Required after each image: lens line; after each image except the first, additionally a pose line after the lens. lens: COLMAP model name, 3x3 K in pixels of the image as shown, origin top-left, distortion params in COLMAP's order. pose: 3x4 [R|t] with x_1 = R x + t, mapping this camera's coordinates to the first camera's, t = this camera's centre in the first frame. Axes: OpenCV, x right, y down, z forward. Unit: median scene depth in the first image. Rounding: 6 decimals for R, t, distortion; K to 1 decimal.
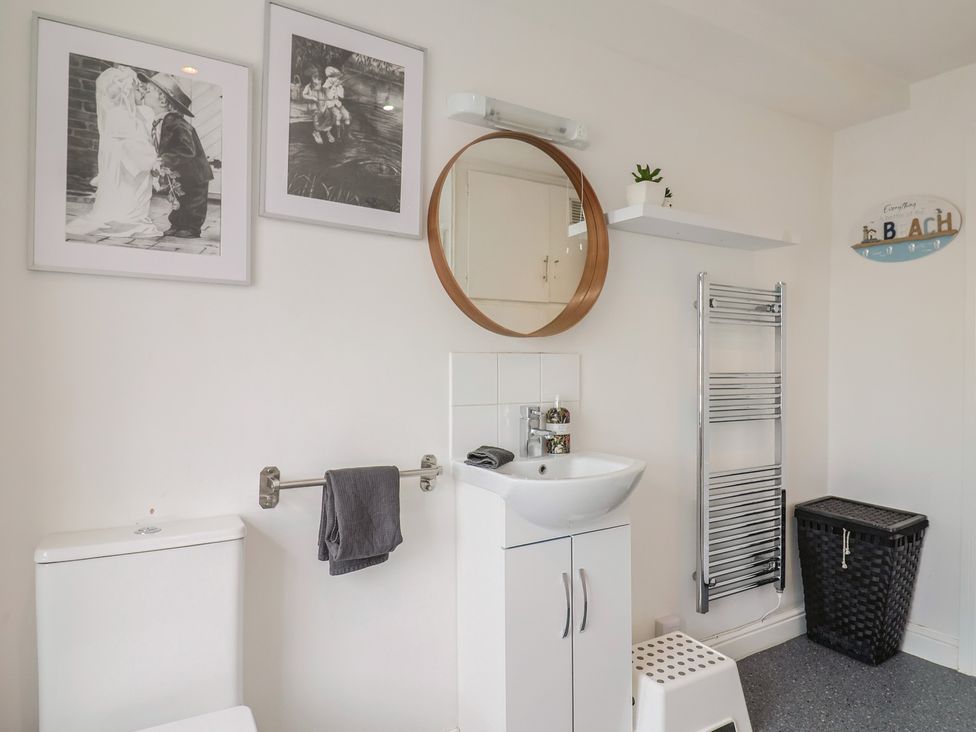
lens RADIAL K [[596.3, 0, 492.9], [0, 596.3, 366.0], [0, 0, 1]] dist [-0.005483, -0.002470]
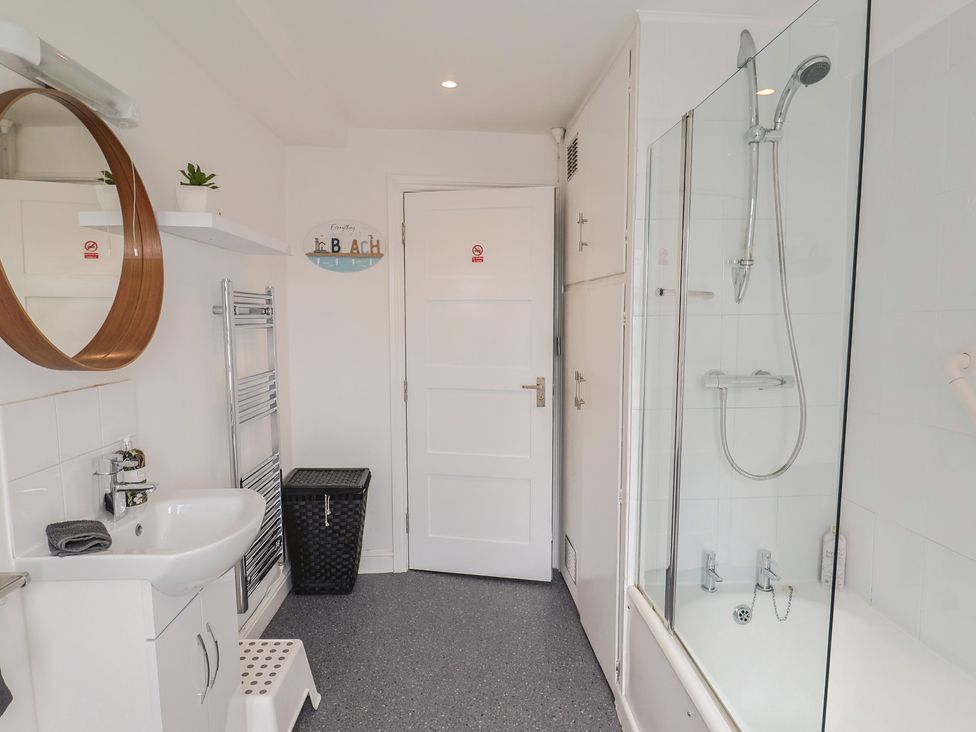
lens RADIAL K [[596.3, 0, 492.9], [0, 596.3, 366.0], [0, 0, 1]] dist [-0.005483, -0.002470]
pose [[0.476002, -0.080430, 0.875758, -0.286636], [0.006724, 0.996113, 0.087829, -0.090981], [-0.879418, -0.035918, 0.474693, 0.131284]]
